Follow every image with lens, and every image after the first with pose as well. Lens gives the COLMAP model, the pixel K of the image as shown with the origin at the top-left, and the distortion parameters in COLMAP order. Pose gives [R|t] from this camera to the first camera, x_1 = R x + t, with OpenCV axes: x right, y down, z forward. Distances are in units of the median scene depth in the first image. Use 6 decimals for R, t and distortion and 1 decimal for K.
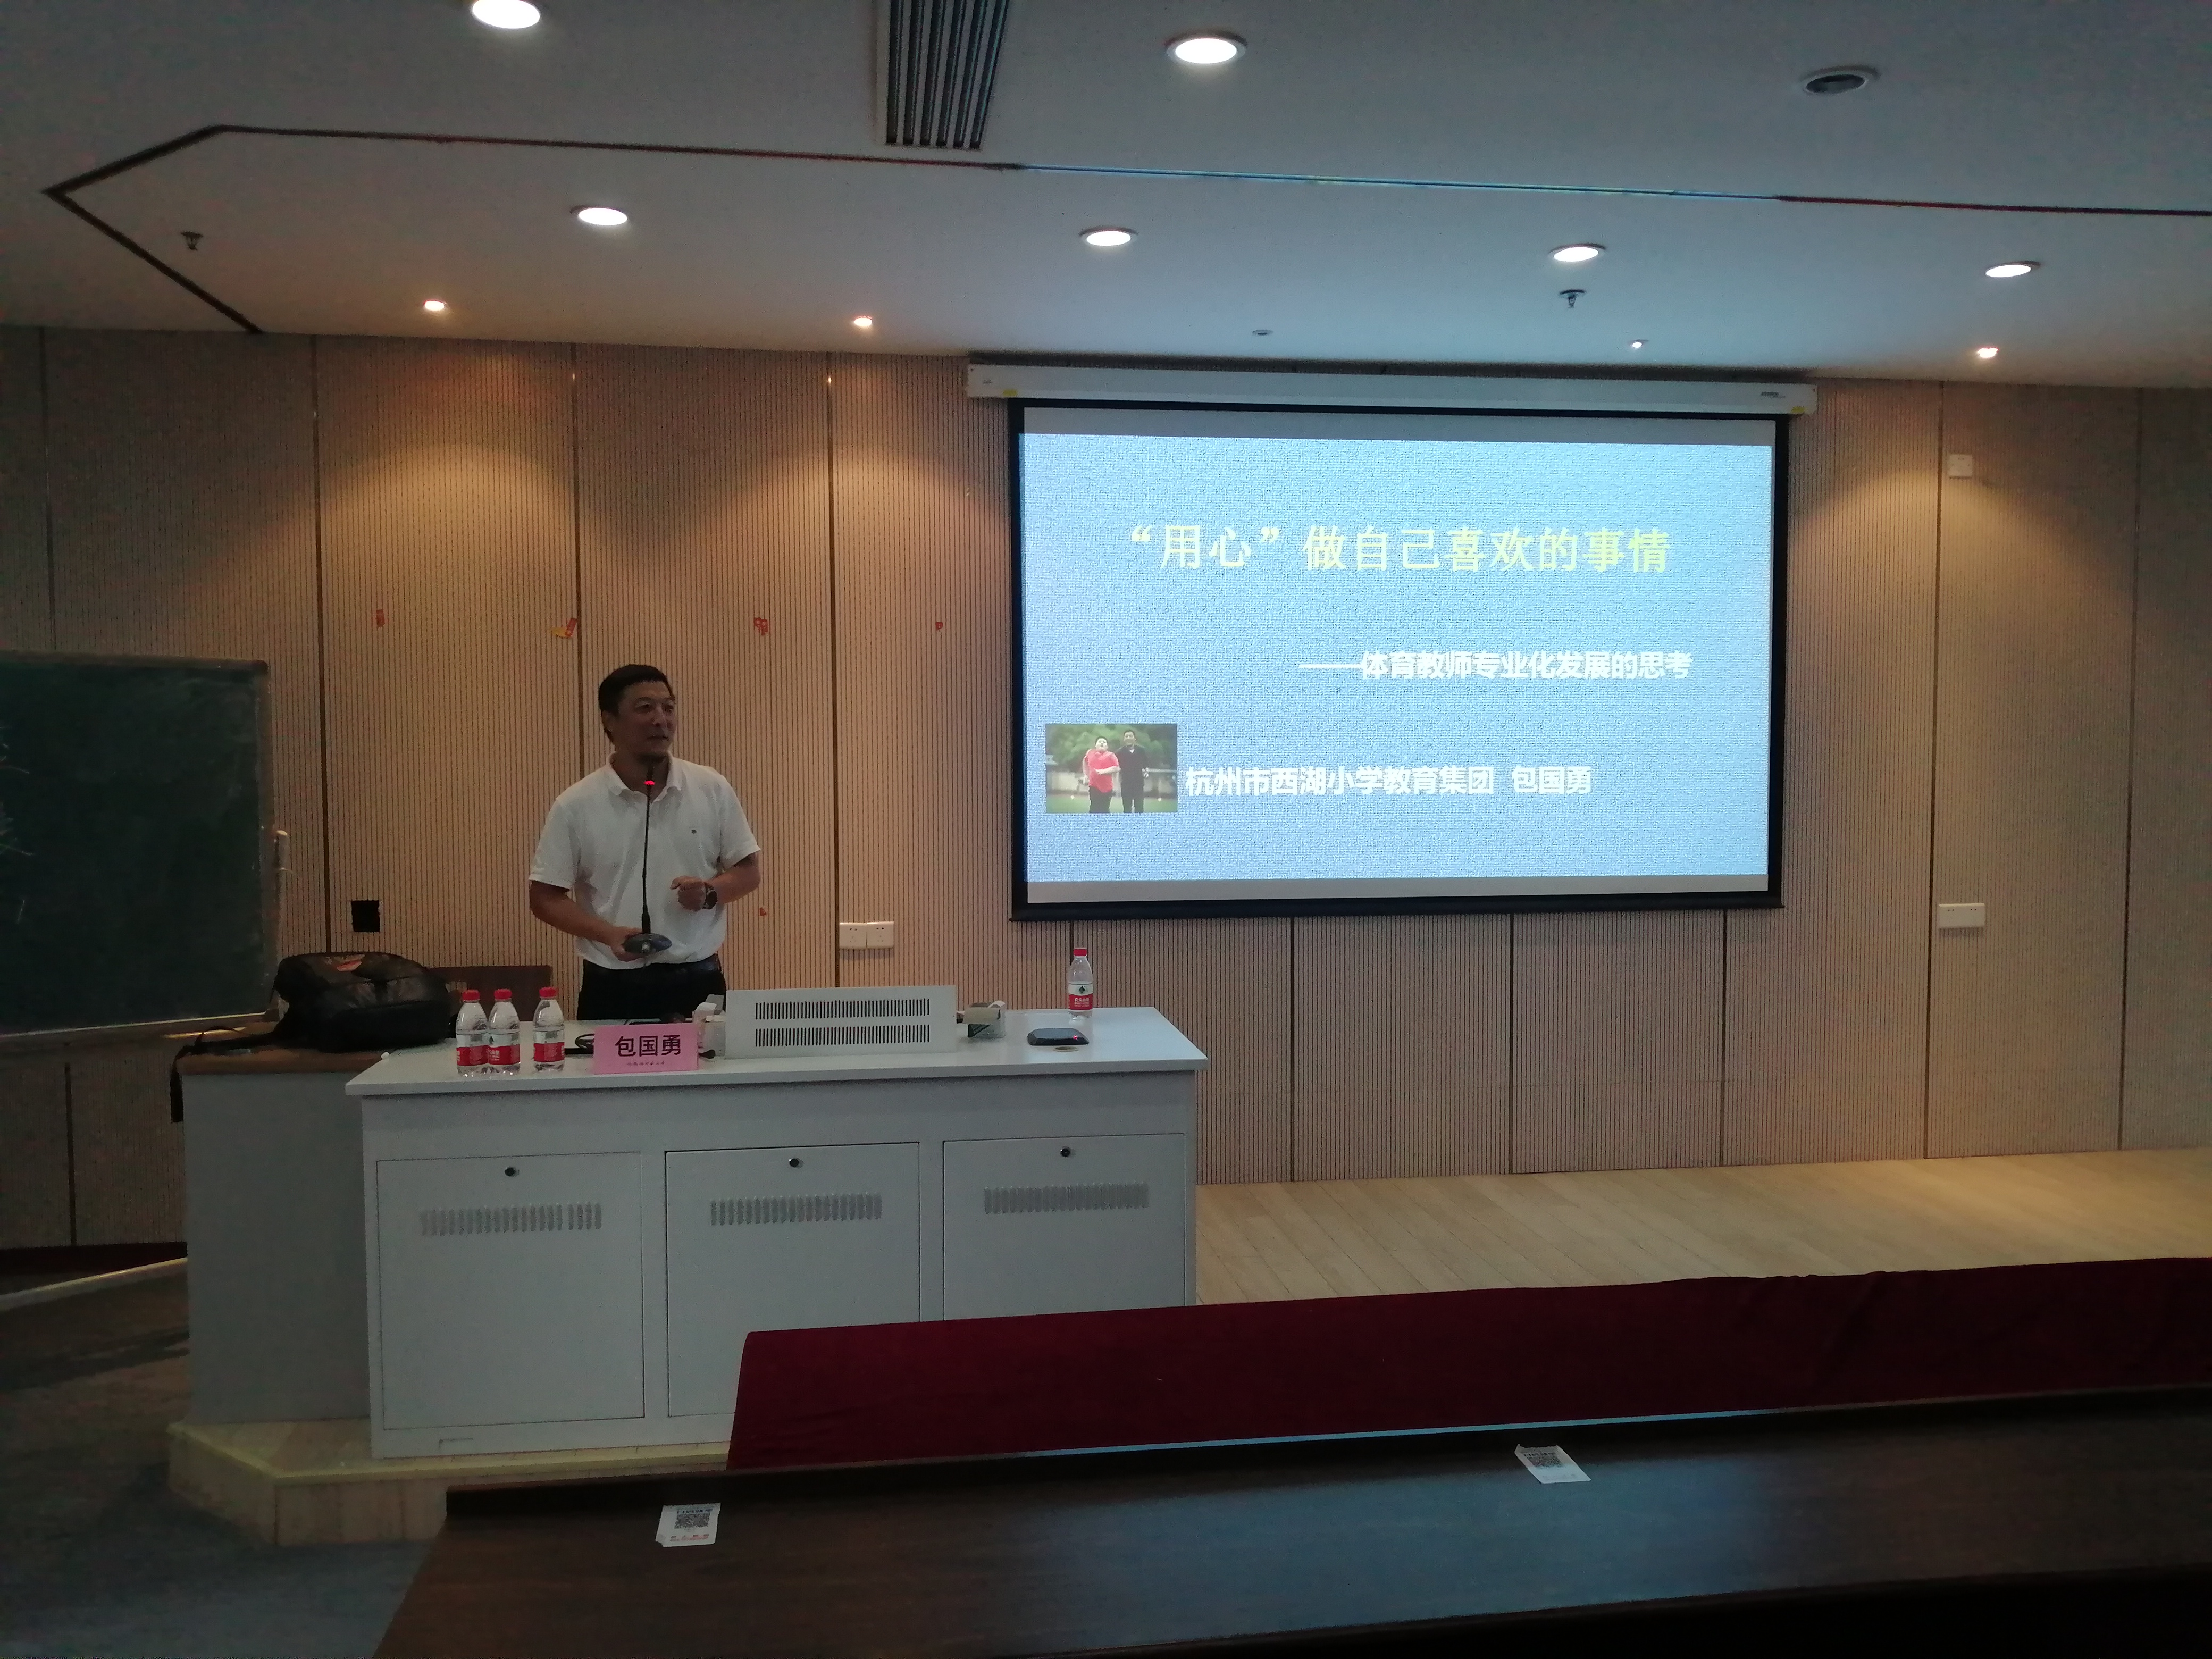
lens RADIAL K [[1704.5, 0, 1108.4], [0, 1704.5, 838.3], [0, 0, 1]] dist [0.005316, -0.001622]
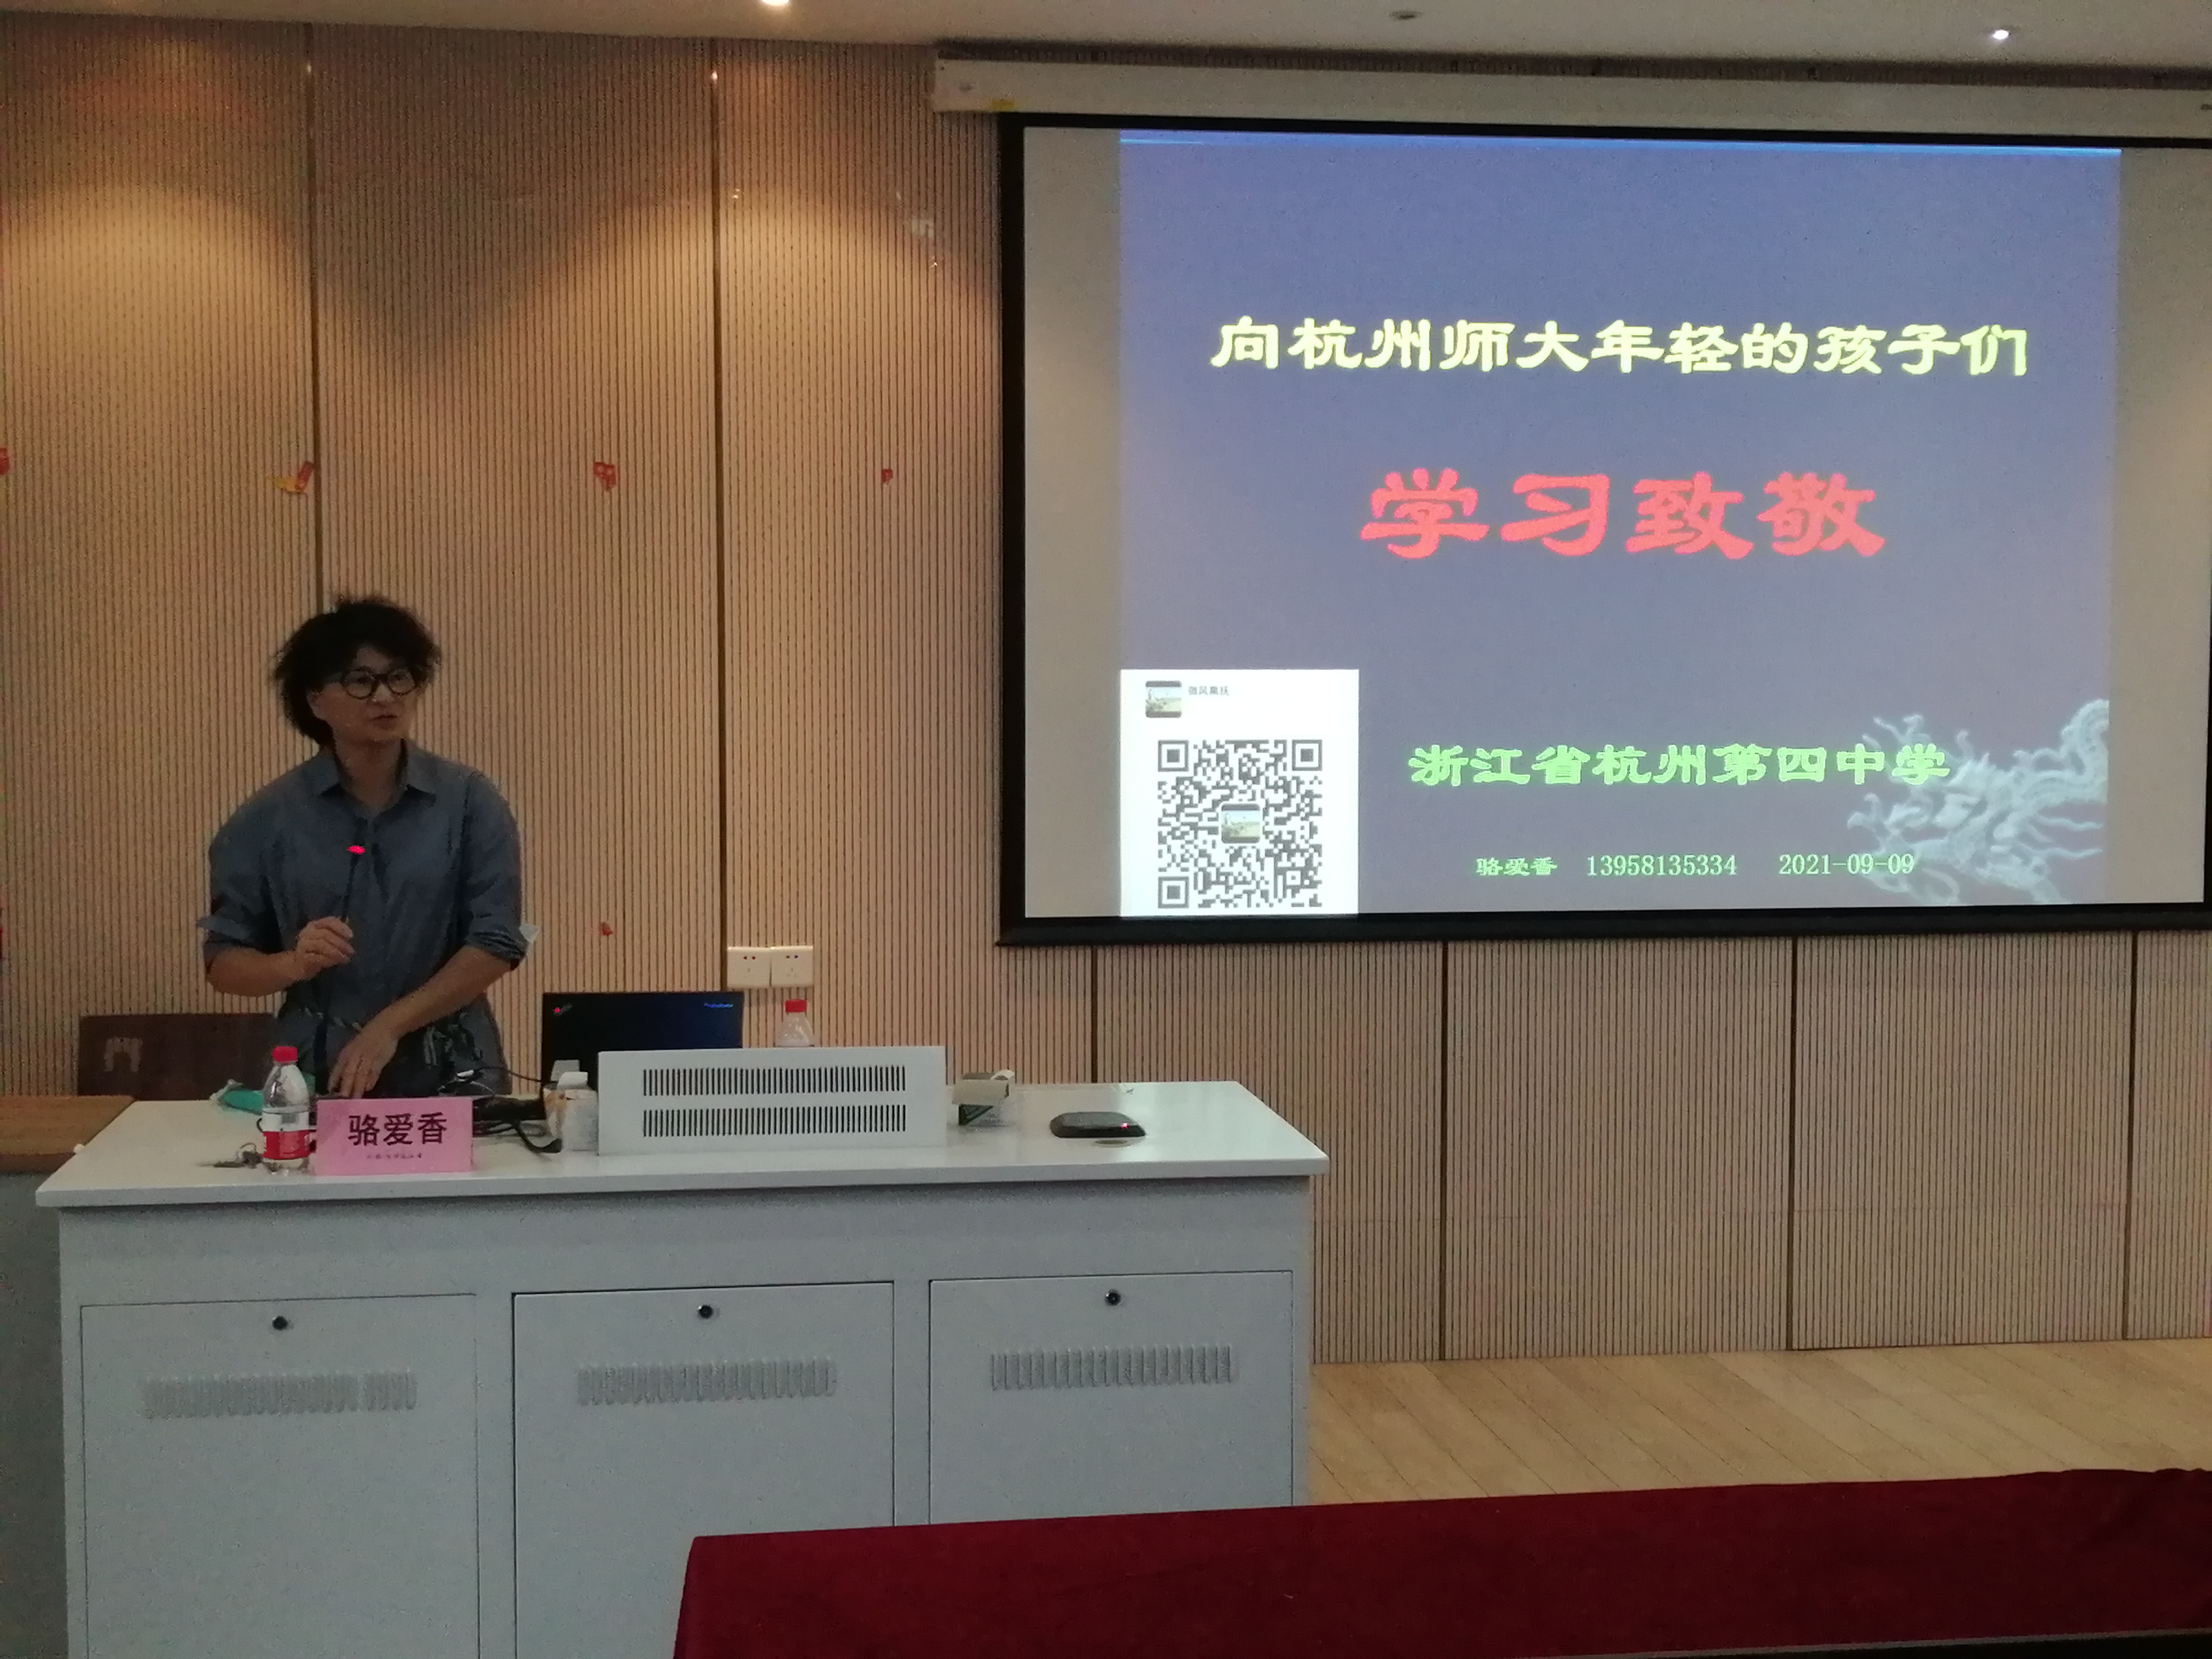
lens RADIAL K [[3003.1, 0, 1106.0], [0, 3003.1, 829.5], [0, 0, 1]] dist [0.030265, 0.028007]
pose [[0.999972, 0.004042, 0.006280, -0.033402], [-0.004116, 0.999922, 0.011790, -0.010077], [-0.006232, -0.011816, 0.999911, -0.148120]]
